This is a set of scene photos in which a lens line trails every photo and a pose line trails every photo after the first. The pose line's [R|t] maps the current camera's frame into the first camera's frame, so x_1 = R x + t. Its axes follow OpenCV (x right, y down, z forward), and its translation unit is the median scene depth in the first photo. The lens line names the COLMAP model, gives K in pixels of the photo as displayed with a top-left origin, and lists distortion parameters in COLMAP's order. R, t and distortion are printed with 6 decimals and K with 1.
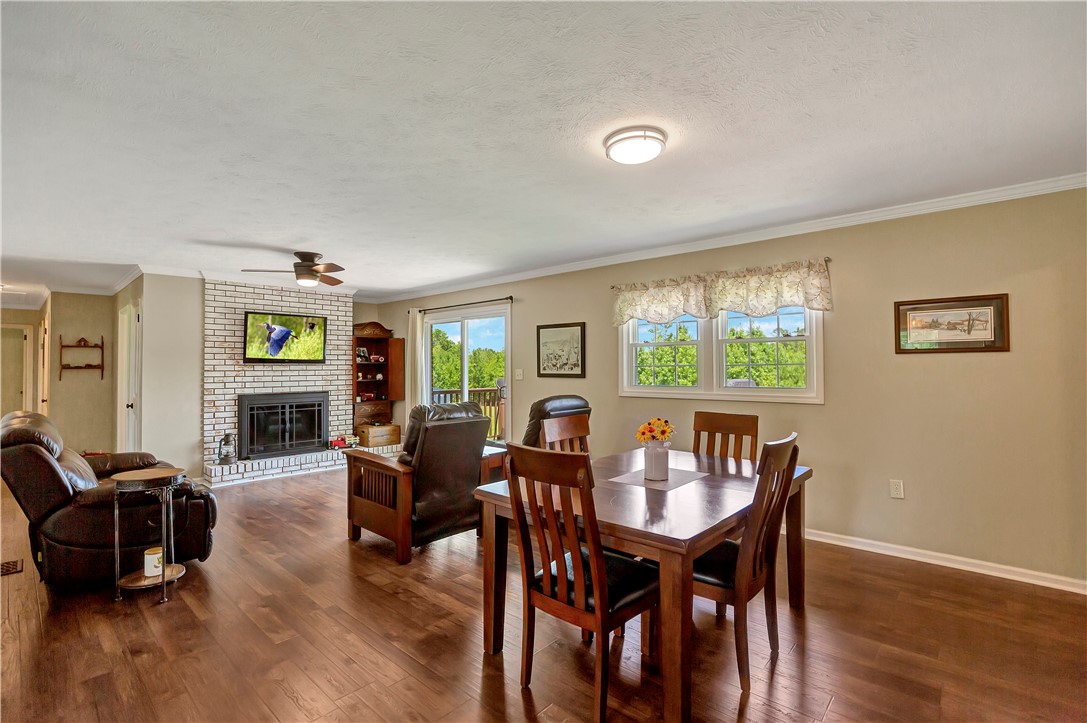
lens RADIAL K [[502.7, 0, 550.5], [0, 502.7, 360.0], [0, 0, 1]] dist [-0.040784, 0.009440]
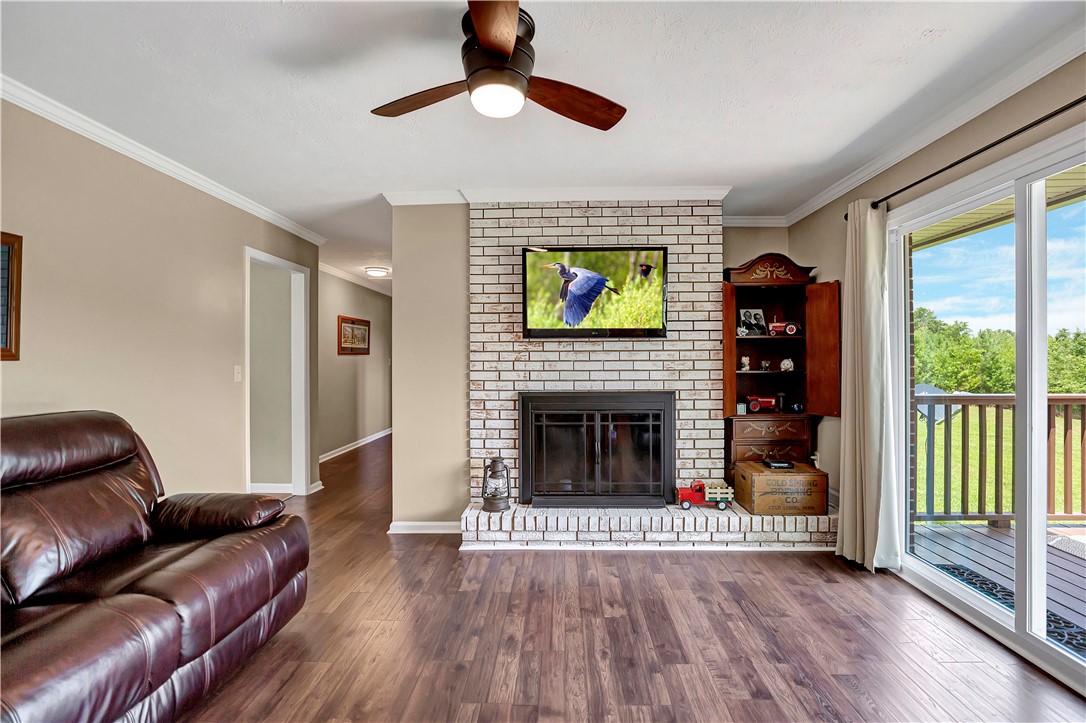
lens RADIAL K [[502.2, 0, 549.1], [0, 502.2, 355.7], [0, 0, 1]] dist [-0.040784, 0.009440]
pose [[0.646247, -0.000671, -0.763128, -0.150664], [0.012287, 0.999879, 0.009526, 0.021725], [0.763029, -0.015533, 0.646177, 0.641679]]
